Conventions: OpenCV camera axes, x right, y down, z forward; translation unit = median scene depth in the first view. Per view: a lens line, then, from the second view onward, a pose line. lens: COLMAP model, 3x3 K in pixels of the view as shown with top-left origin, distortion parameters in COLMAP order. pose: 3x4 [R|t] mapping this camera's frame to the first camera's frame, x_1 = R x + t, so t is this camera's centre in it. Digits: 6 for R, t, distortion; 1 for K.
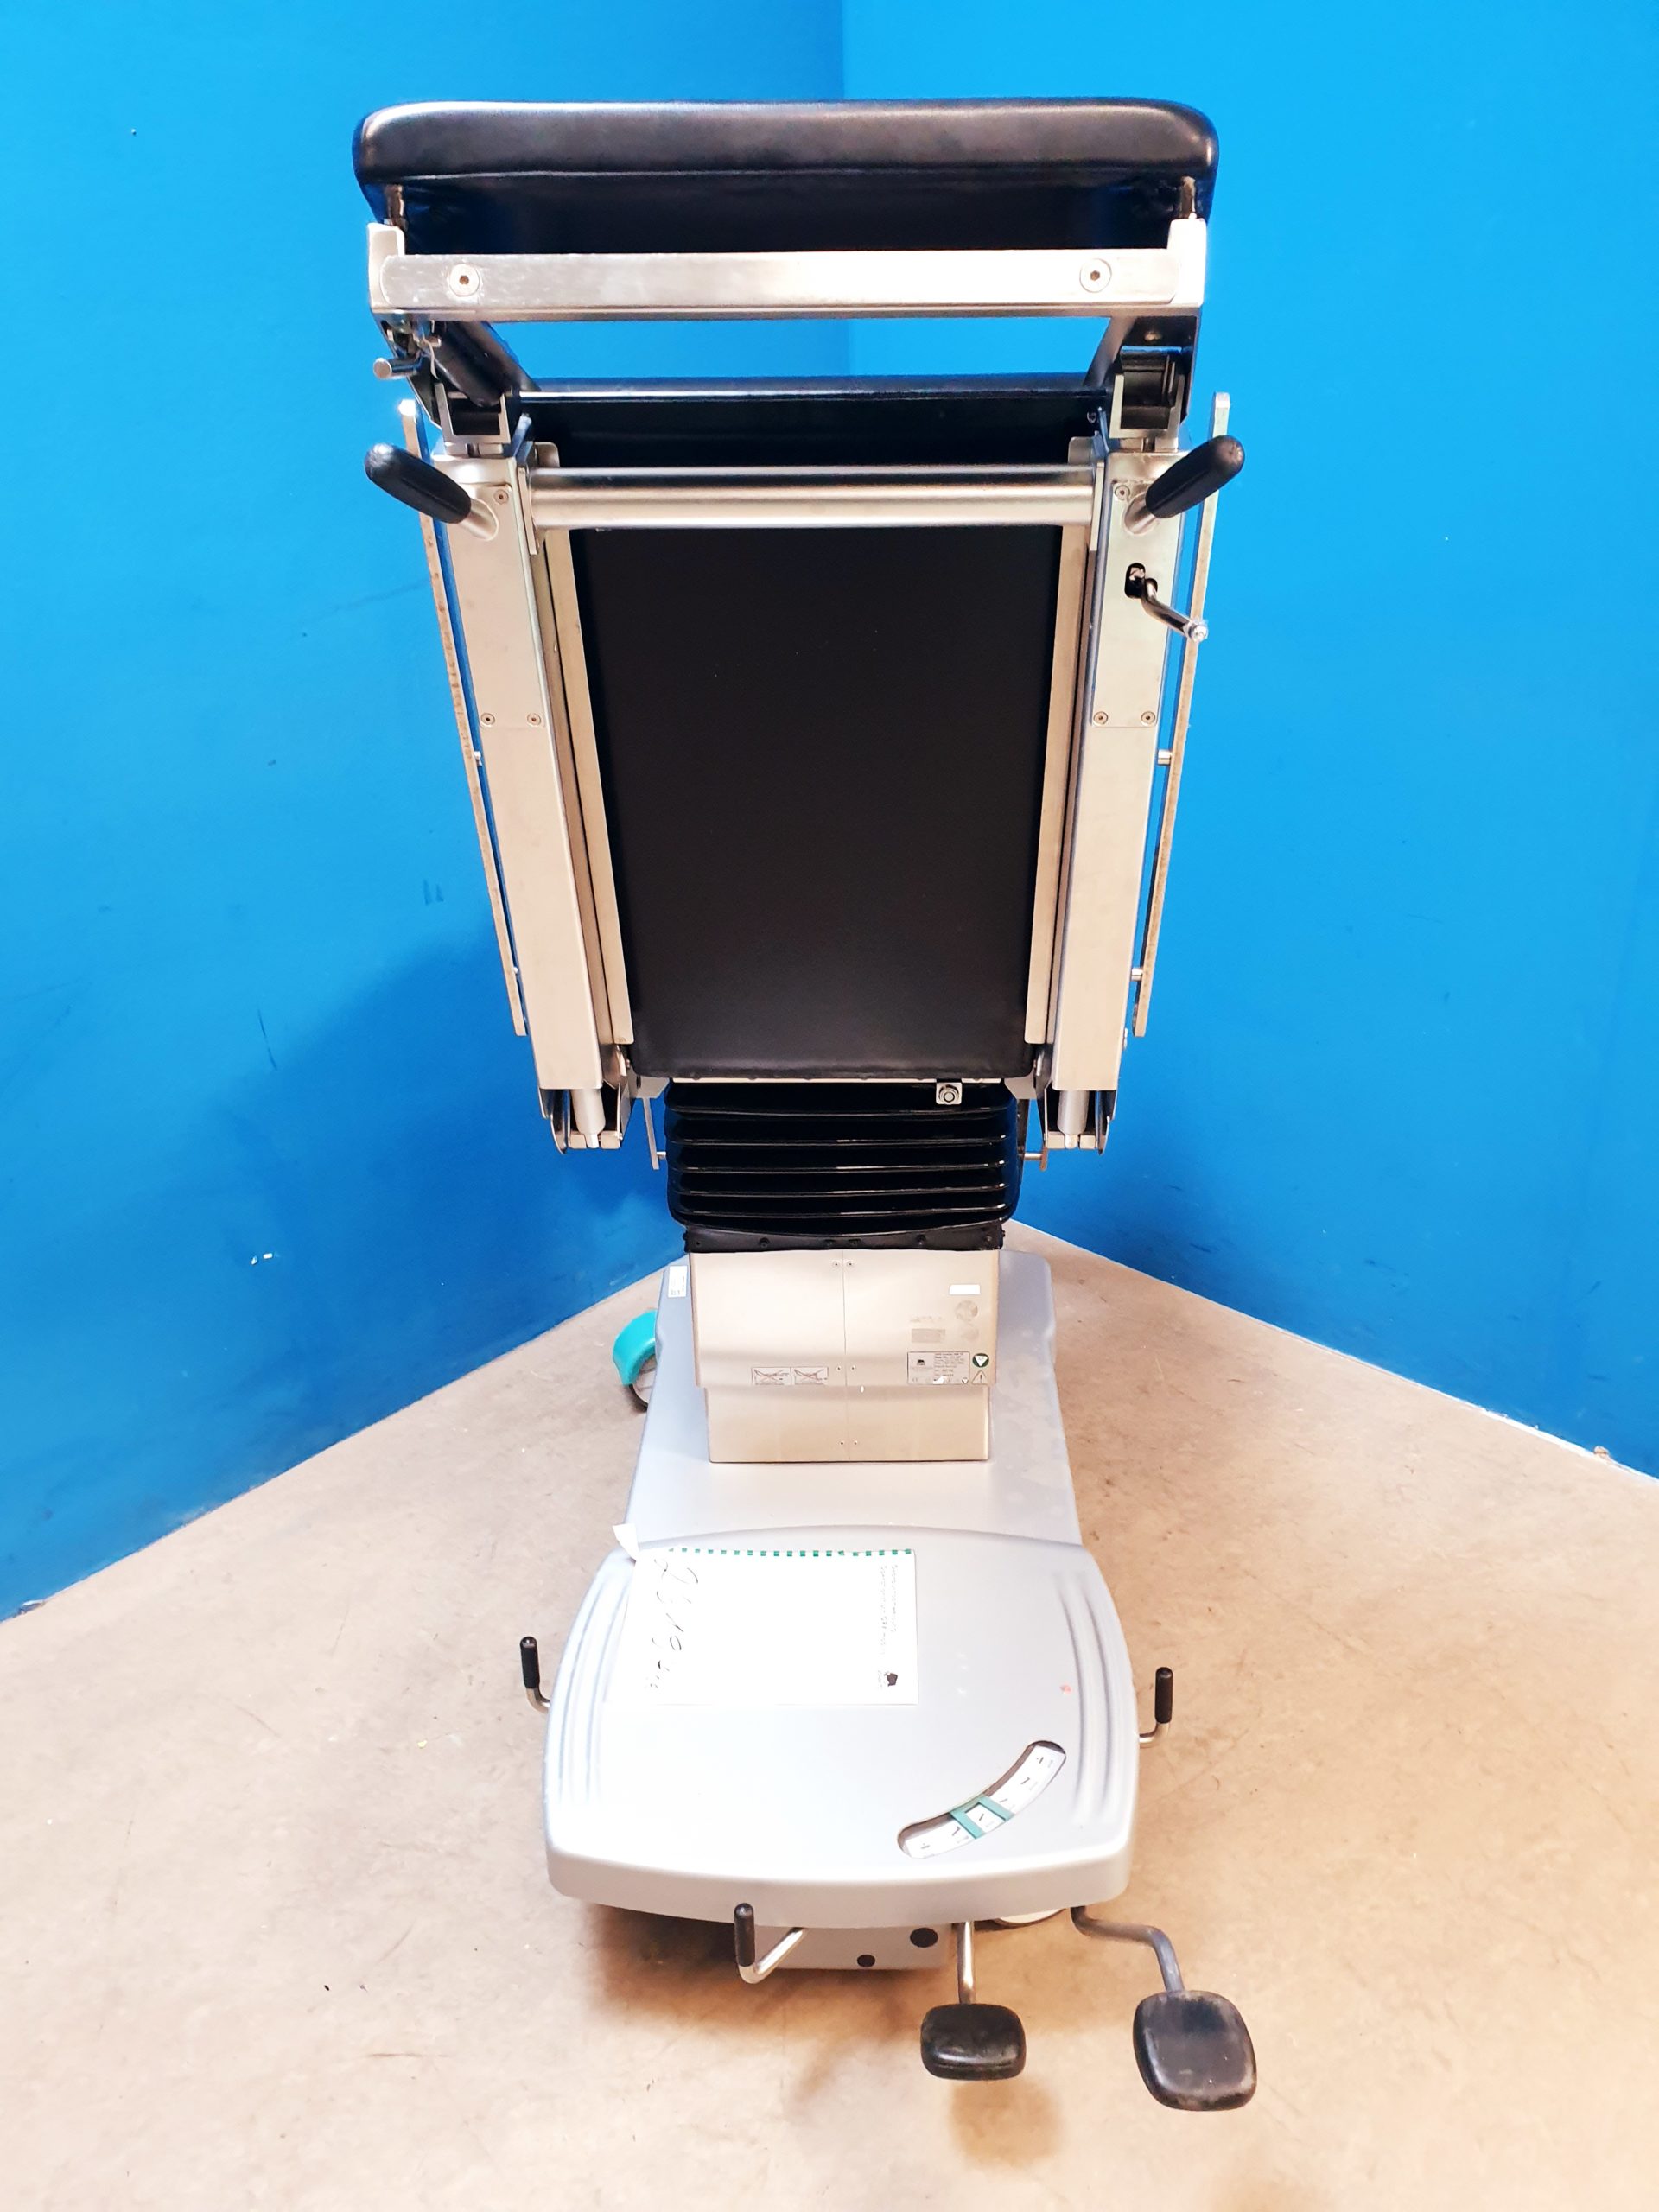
lens RADIAL K [[1725.0, 0, 829.5], [0, 1725.0, 1106.0], [0, 0, 1]] dist [0.021719, 0.016618]
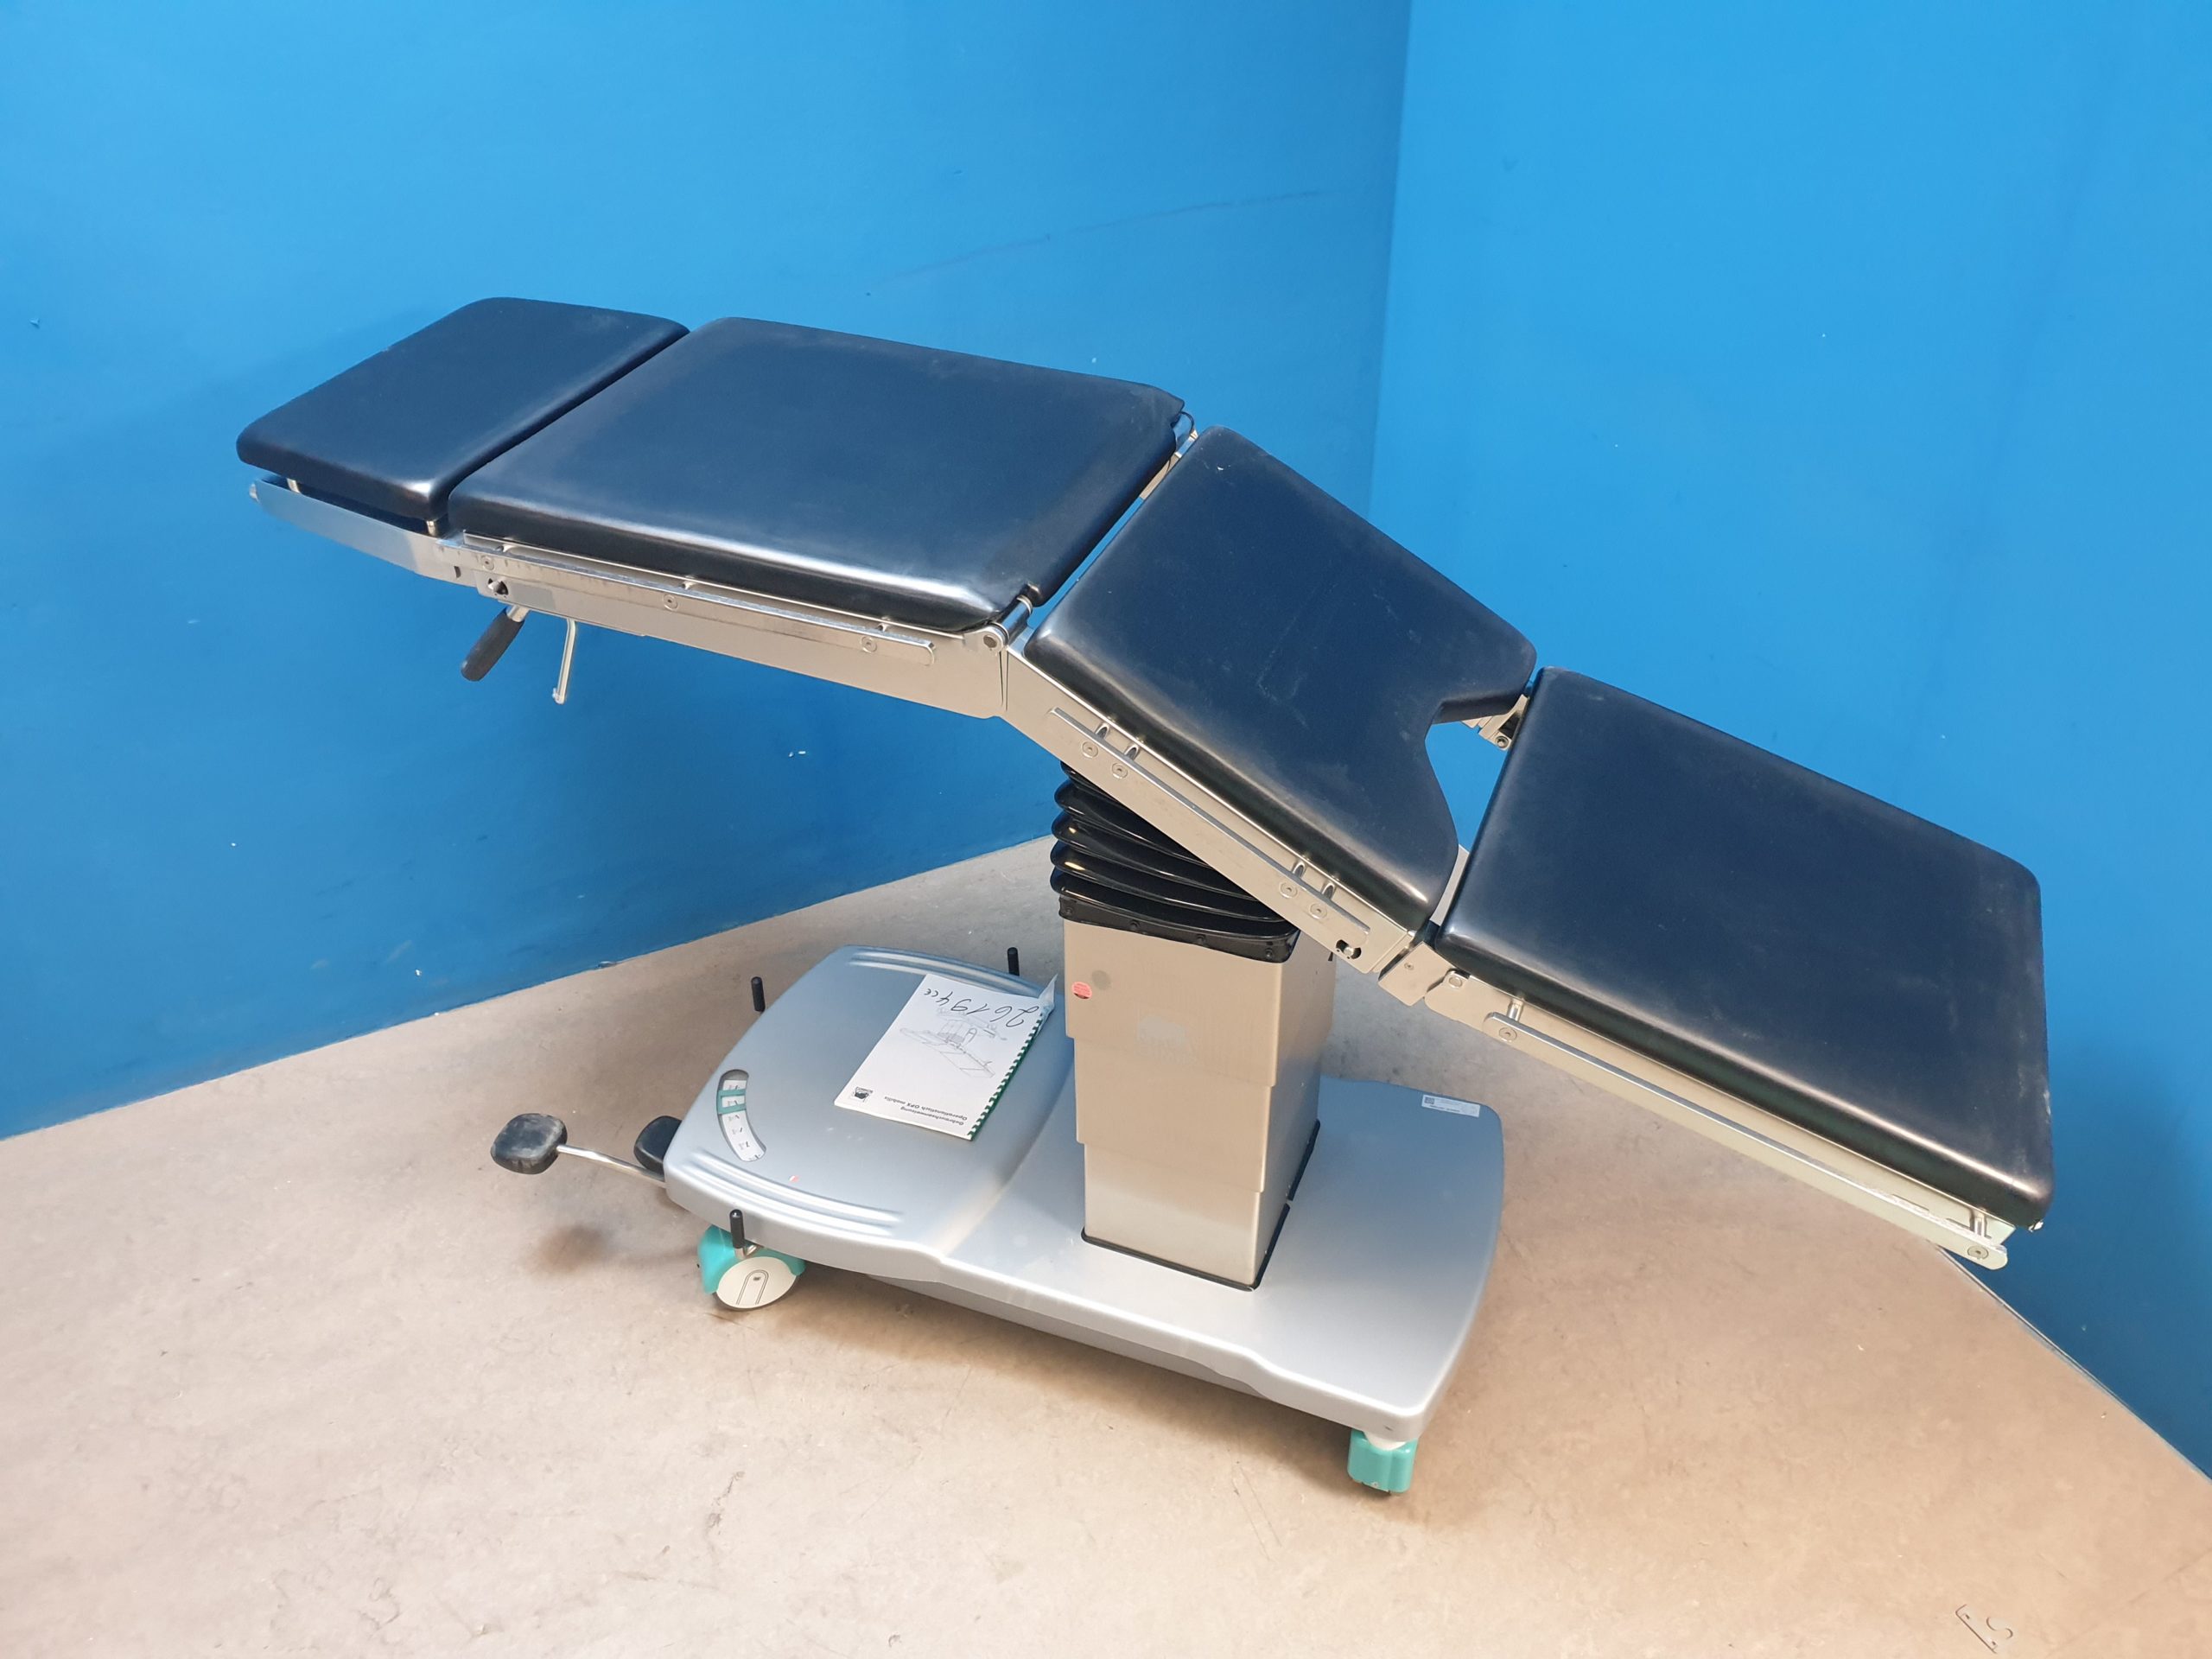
lens RADIAL K [[1704.7, 0, 1111.8], [0, 1704.7, 826.2], [0, 0, 1]] dist [0.027198, 0.004542]
pose [[0.940092, 0.212565, -0.266539, 0.297406], [-0.168113, 0.969196, 0.179993, -0.152608], [0.296589, -0.124401, 0.946868, -0.199024]]
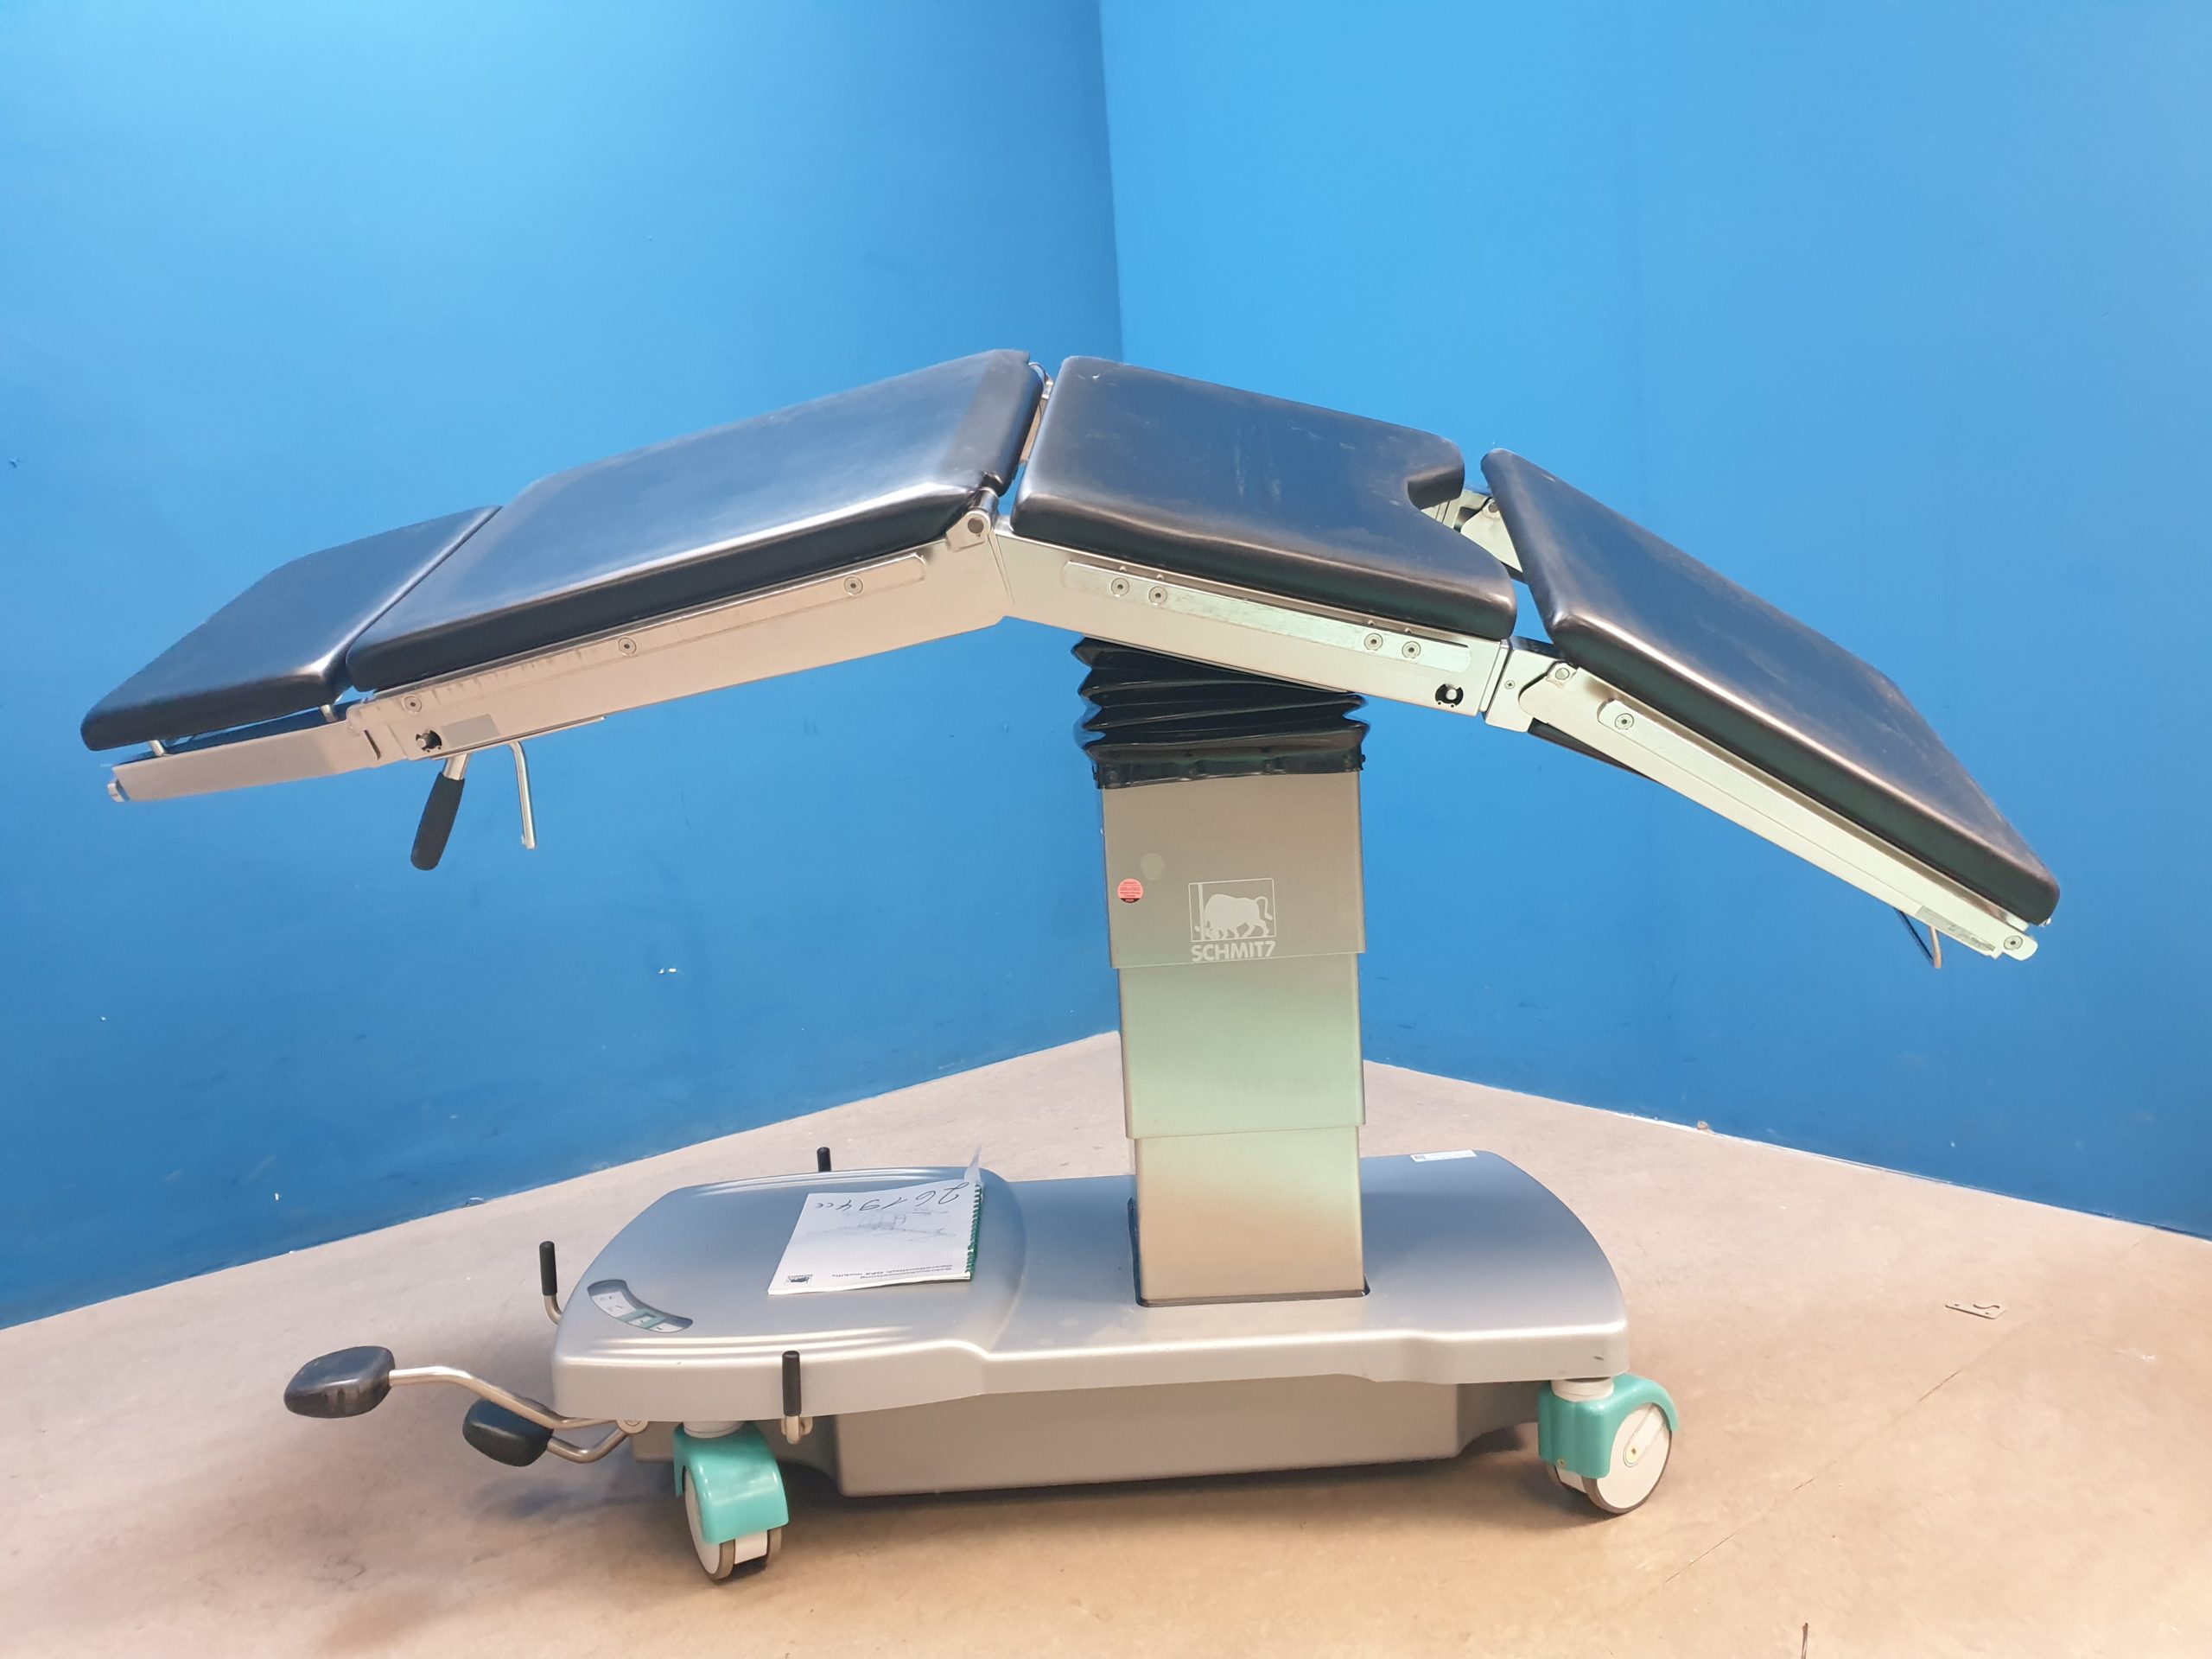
lens RADIAL K [[1725.0, 0, 1106.0], [0, 1725.0, 829.5], [0, 0, 1]] dist [0.021719, 0.016618]
pose [[0.991400, -0.023733, -0.128698, 0.222001], [-0.019169, 0.946476, -0.322204, 0.472711], [0.129456, 0.321900, 0.937881, -0.314758]]
